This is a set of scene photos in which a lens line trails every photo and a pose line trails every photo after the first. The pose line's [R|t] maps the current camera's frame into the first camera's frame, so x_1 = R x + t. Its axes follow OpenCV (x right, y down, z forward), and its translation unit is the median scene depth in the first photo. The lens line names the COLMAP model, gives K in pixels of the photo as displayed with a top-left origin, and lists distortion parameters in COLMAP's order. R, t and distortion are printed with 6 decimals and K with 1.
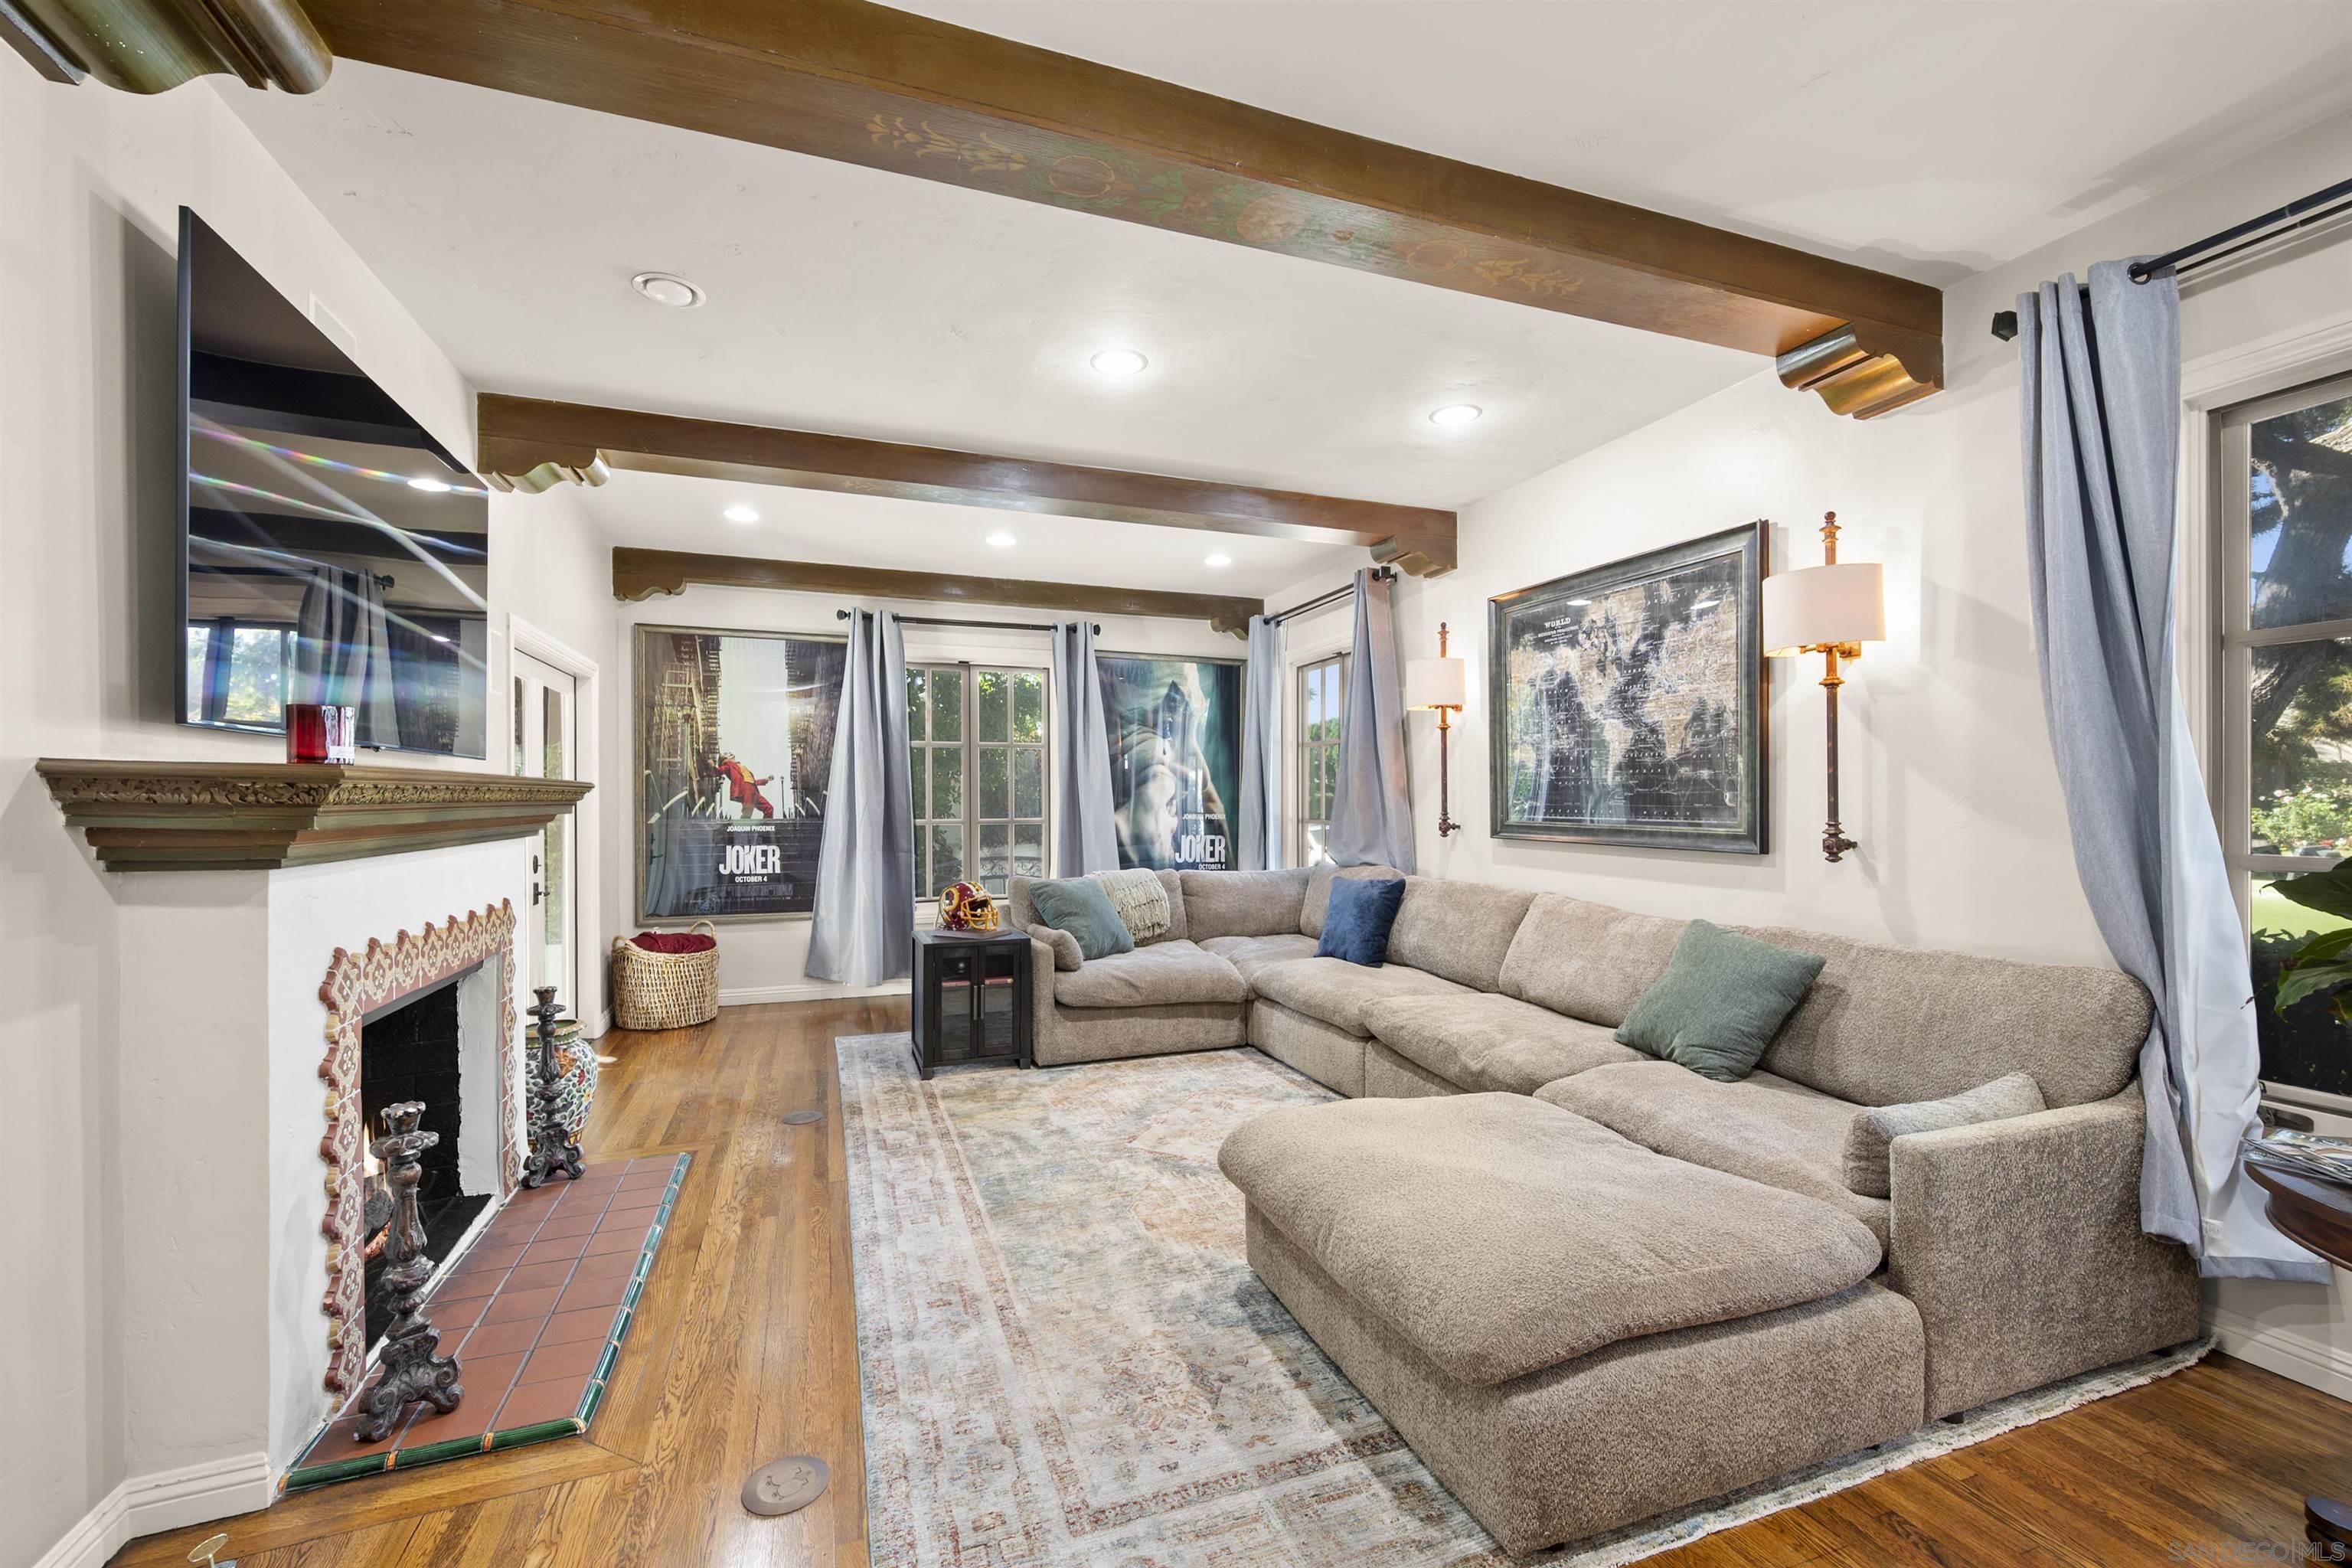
lens RADIAL K [[952.0, 0, 1164.1], [0, 952.0, 798.3], [0, 0, 1]] dist [-0.000253, -0.000012]
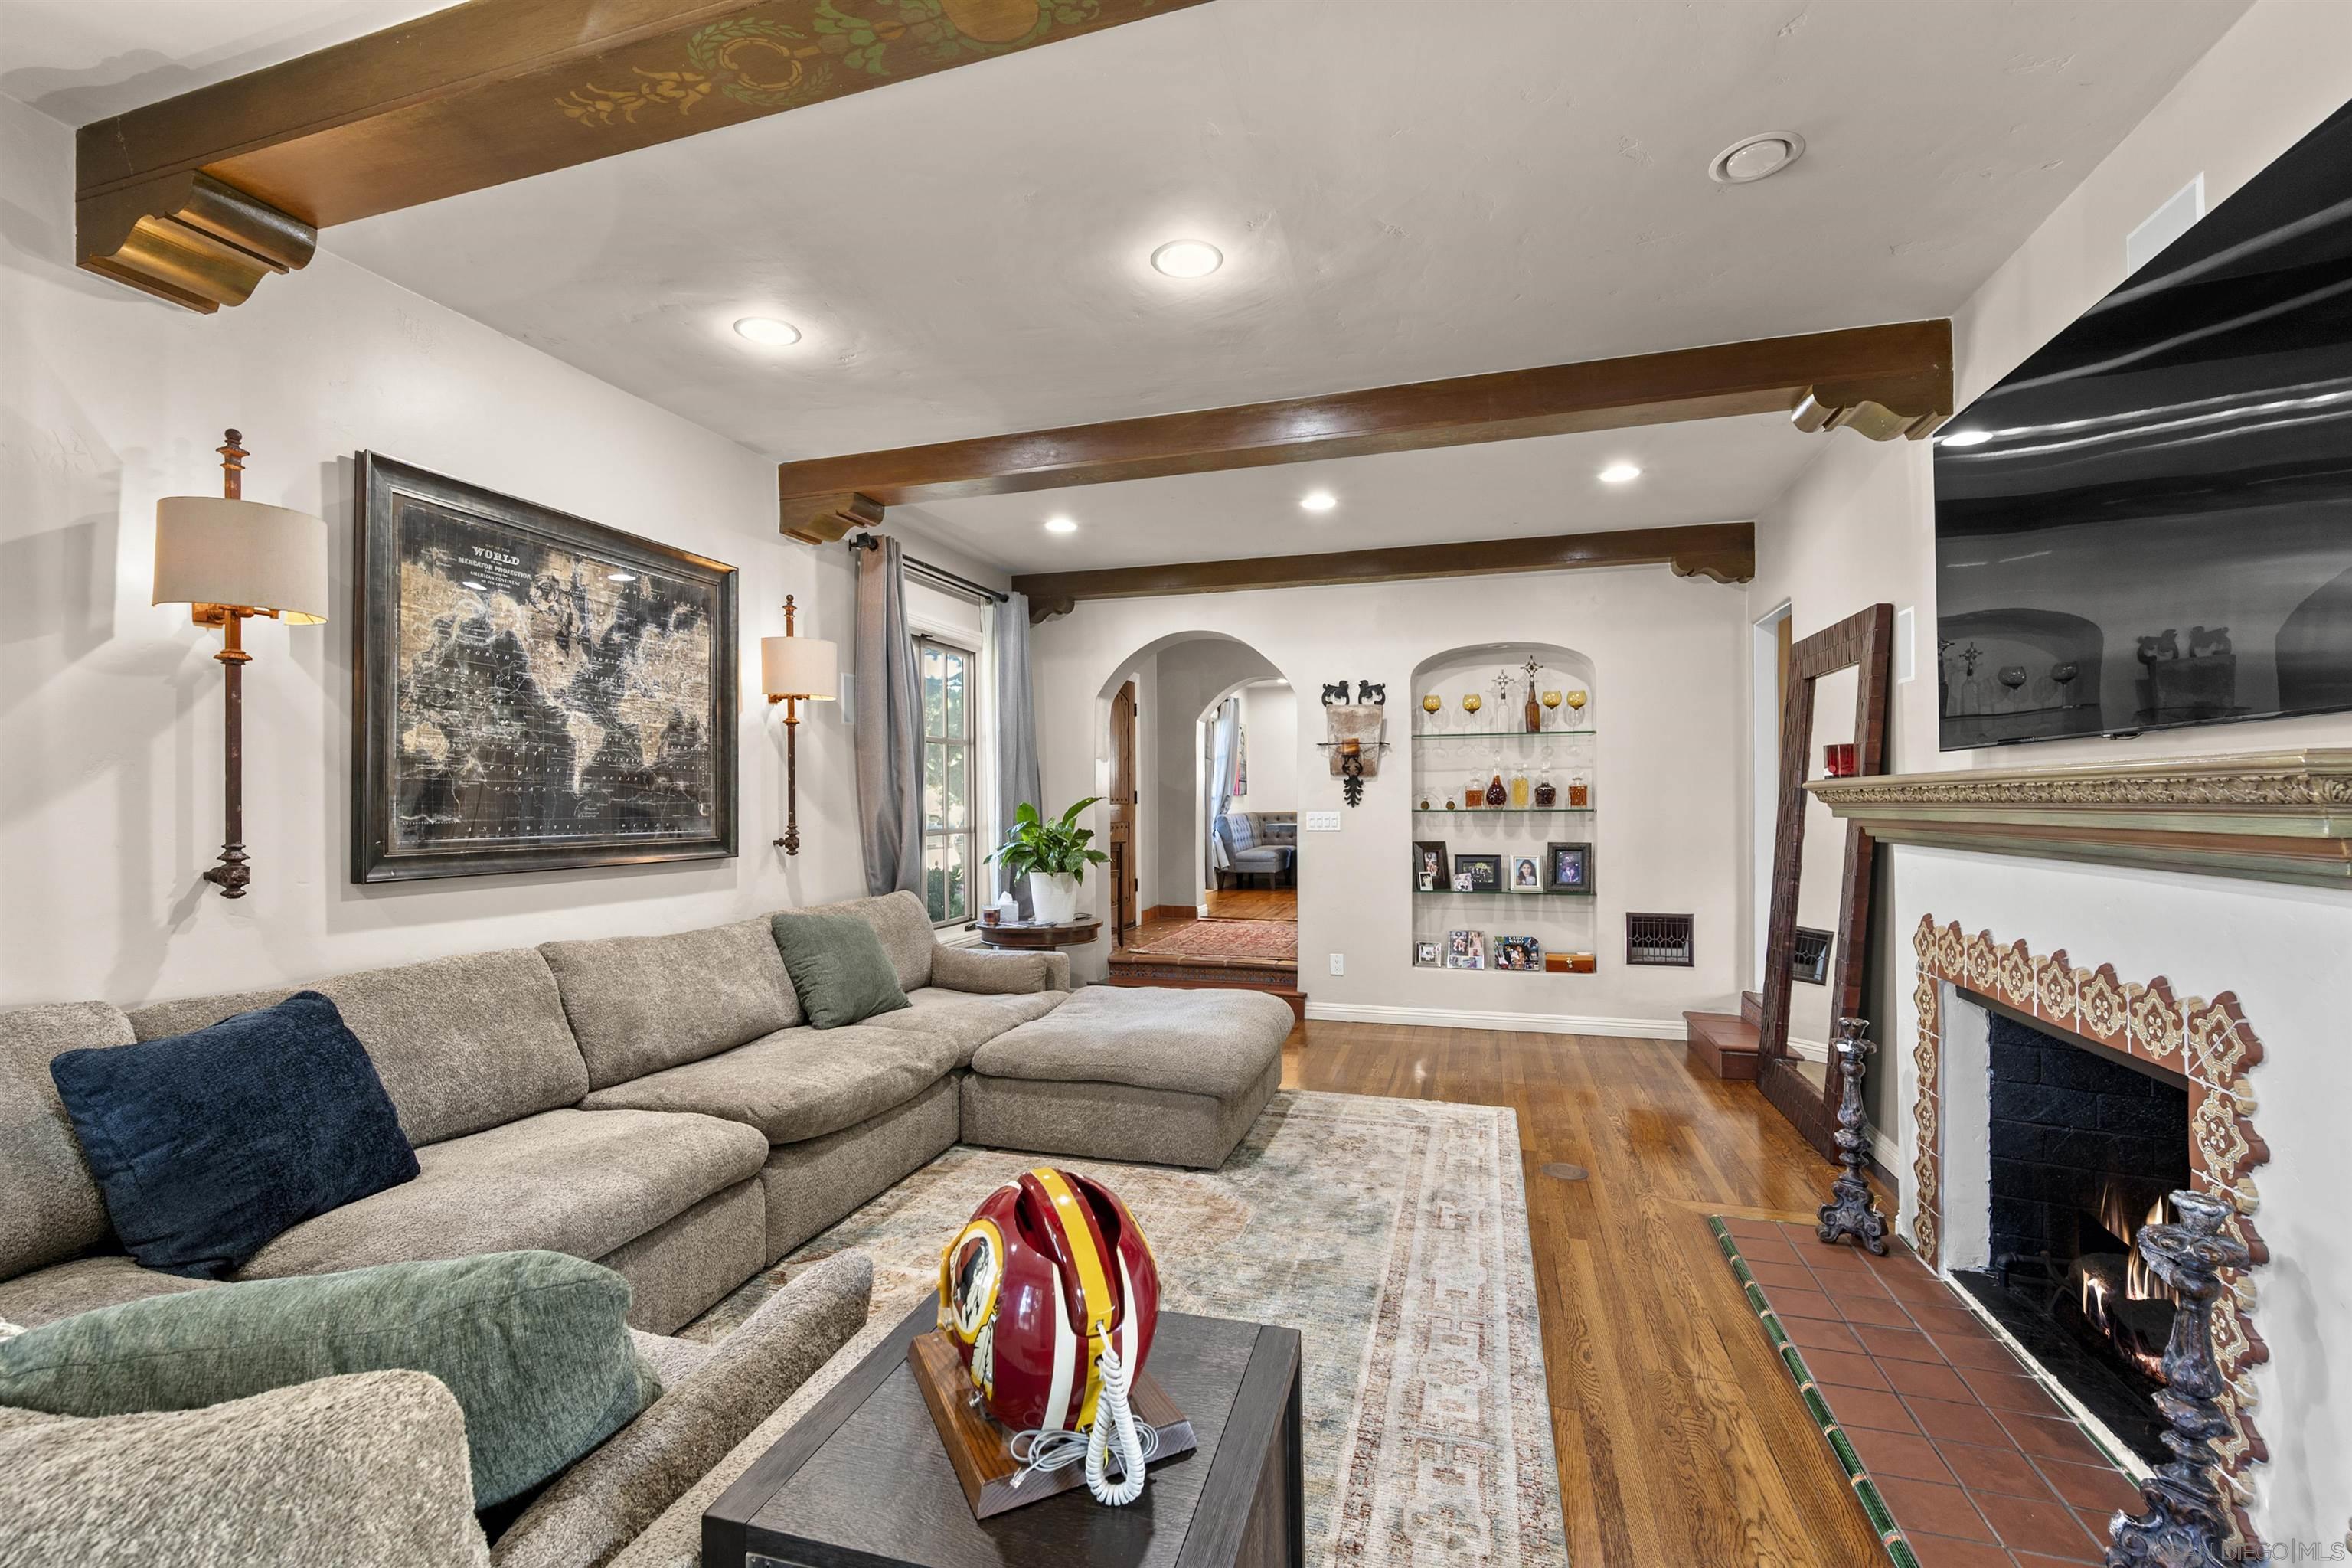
lens RADIAL K [[1002.4, 0, 1166.6], [0, 1002.4, 796.6], [0, 0, 1]] dist [-0.001662, 0.000133]
pose [[-0.798134, 0.011230, 0.602375, -0.446648], [0.008481, 0.999937, -0.007405, -0.000809], [-0.602420, -0.000802, -0.798179, 1.407701]]
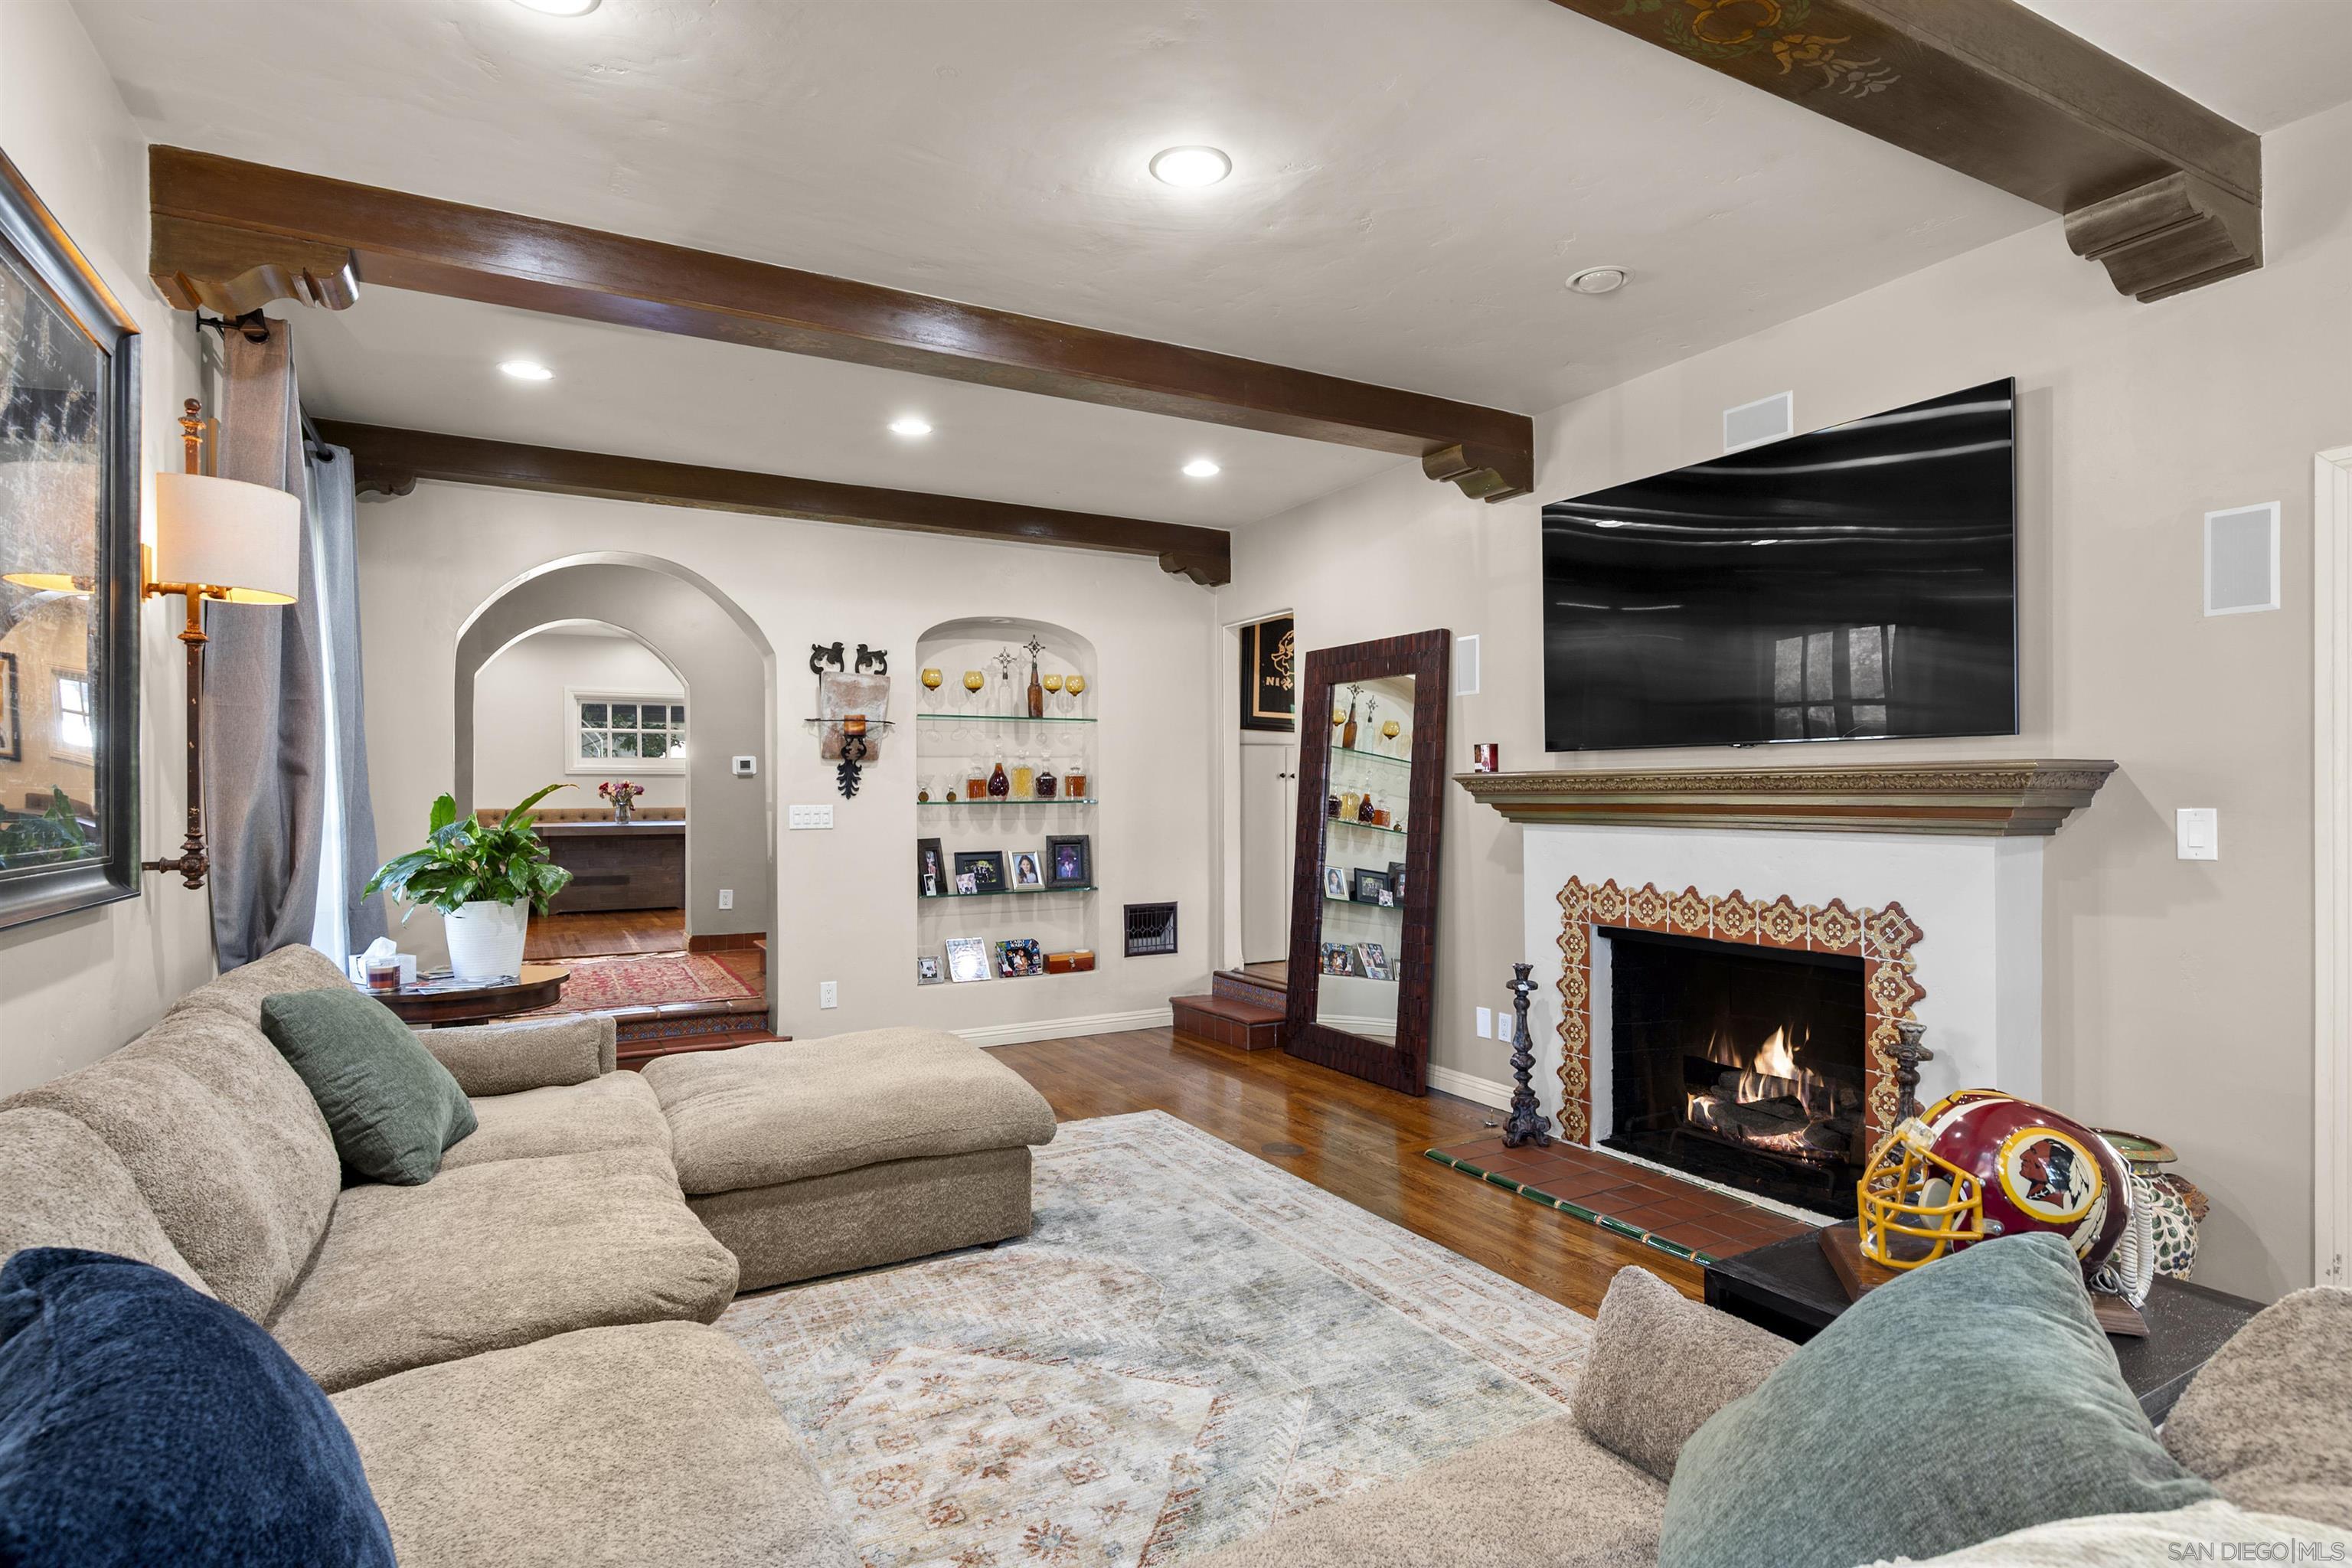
lens RADIAL K [[1212.5, 0, 1173.1], [0, 1212.5, 783.5], [0, 0, 1]] dist [-0.000881, -0.000170]
pose [[-0.987170, 0.007446, -0.159497, 0.092064], [0.008403, 0.999951, -0.005328, -0.001063], [0.159449, -0.006600, -0.987184, 1.566007]]
